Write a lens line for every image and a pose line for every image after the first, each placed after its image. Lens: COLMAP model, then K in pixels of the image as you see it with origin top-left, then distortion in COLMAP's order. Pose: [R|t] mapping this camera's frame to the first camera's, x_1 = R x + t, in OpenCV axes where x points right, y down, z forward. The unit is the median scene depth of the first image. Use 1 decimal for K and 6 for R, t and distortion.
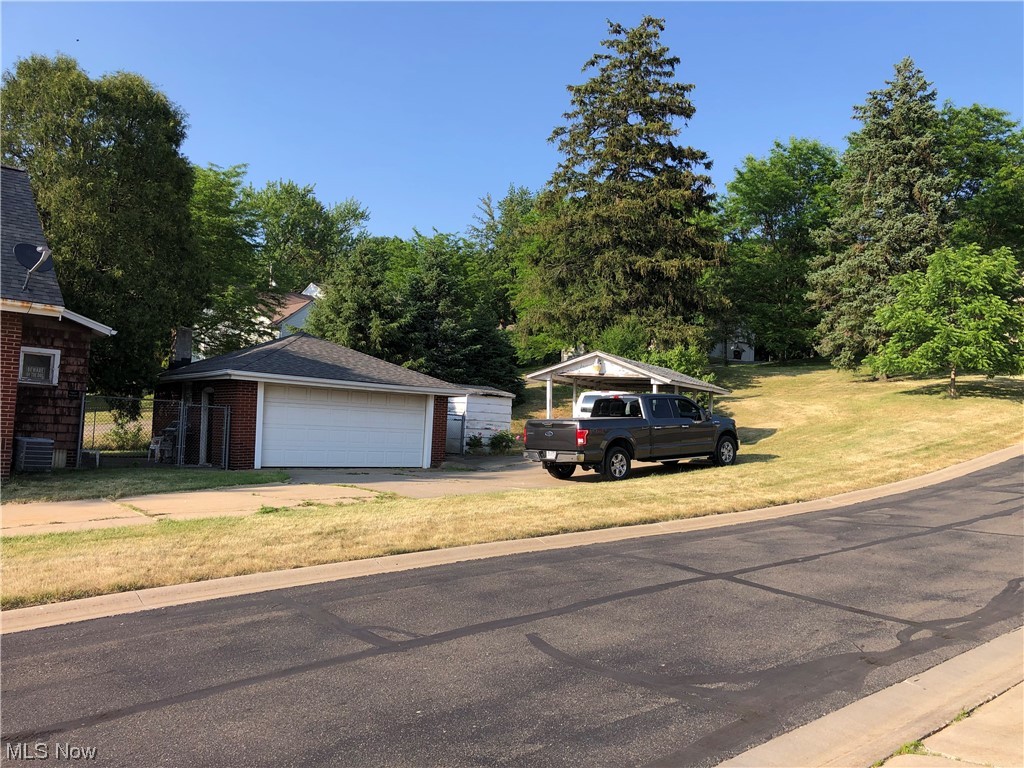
lens RADIAL K [[841.0, 0, 513.6], [0, 841.0, 390.5], [0, 0, 1]] dist [0.029165, -0.036656]
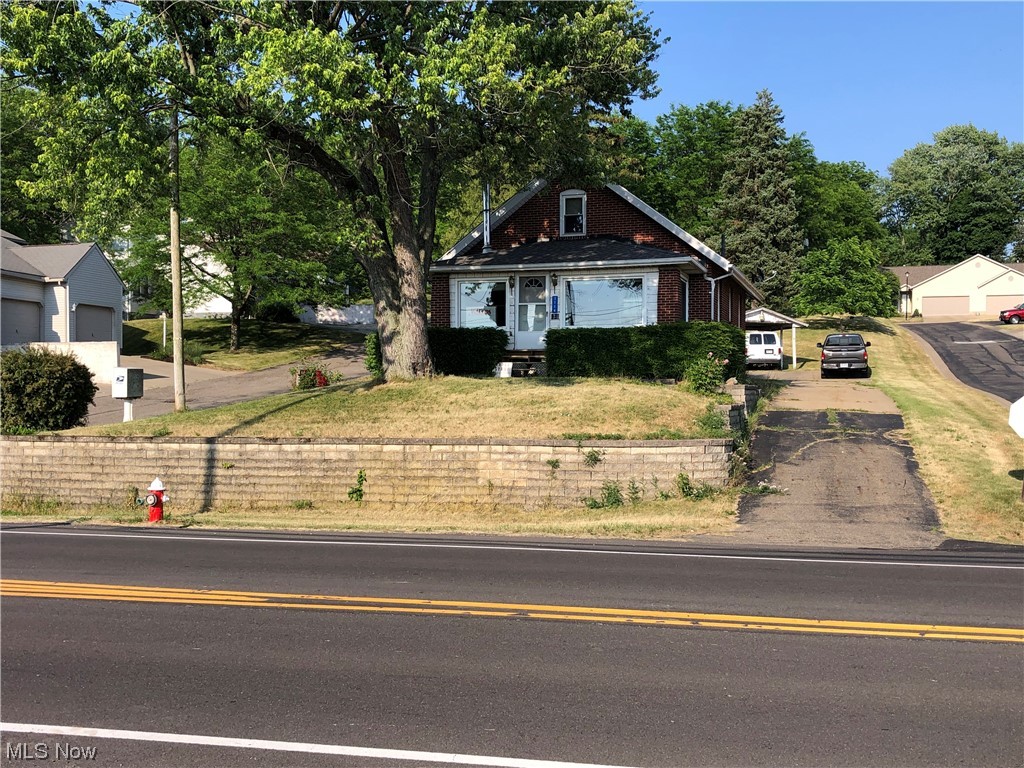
lens RADIAL K [[1083.1, 0, 512.0], [0, 1083.1, 384.0], [0, 0, 1]] dist [0.217937, -0.712179]
pose [[0.839419, -0.038726, 0.542103, -0.932621], [0.006882, 0.998136, 0.060648, -0.018701], [-0.543441, -0.047178, 0.838121, -0.335382]]
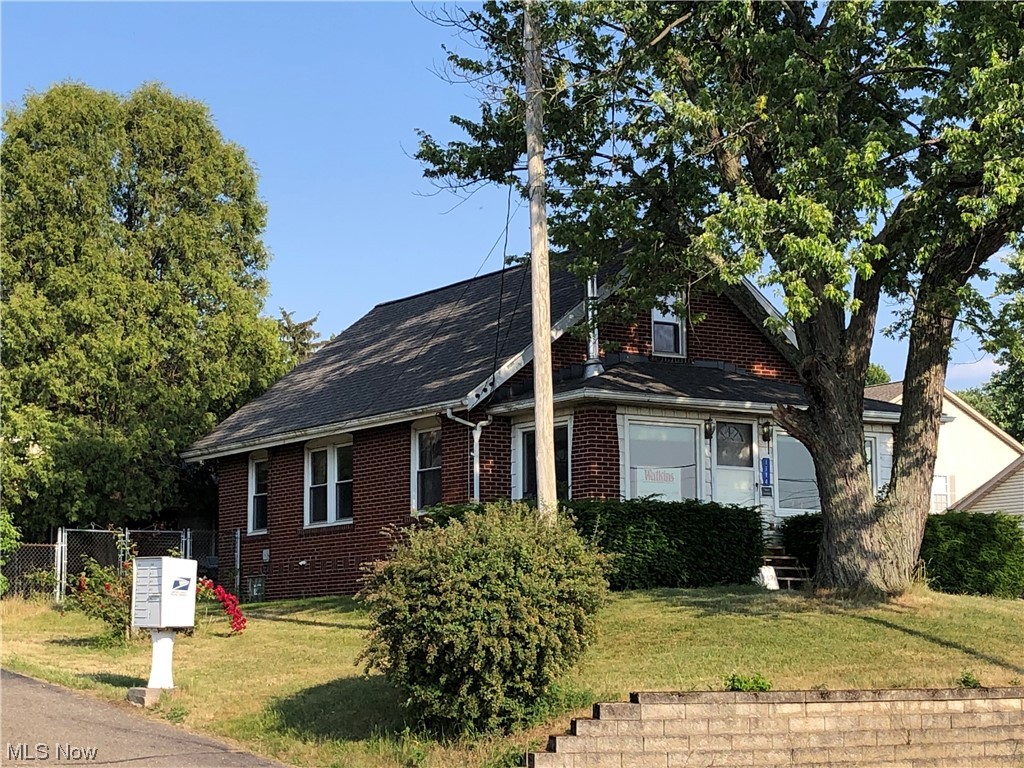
lens RADIAL K [[2077.4, 0, 512.0], [0, 2077.4, 384.0], [0, 0, 1]] dist [0.028061, 0.133937]
pose [[0.130025, 0.081074, 0.988191, -1.358544], [-0.043539, 0.996157, -0.075999, 0.005295], [-0.990554, -0.033143, 0.133055, 0.257864]]
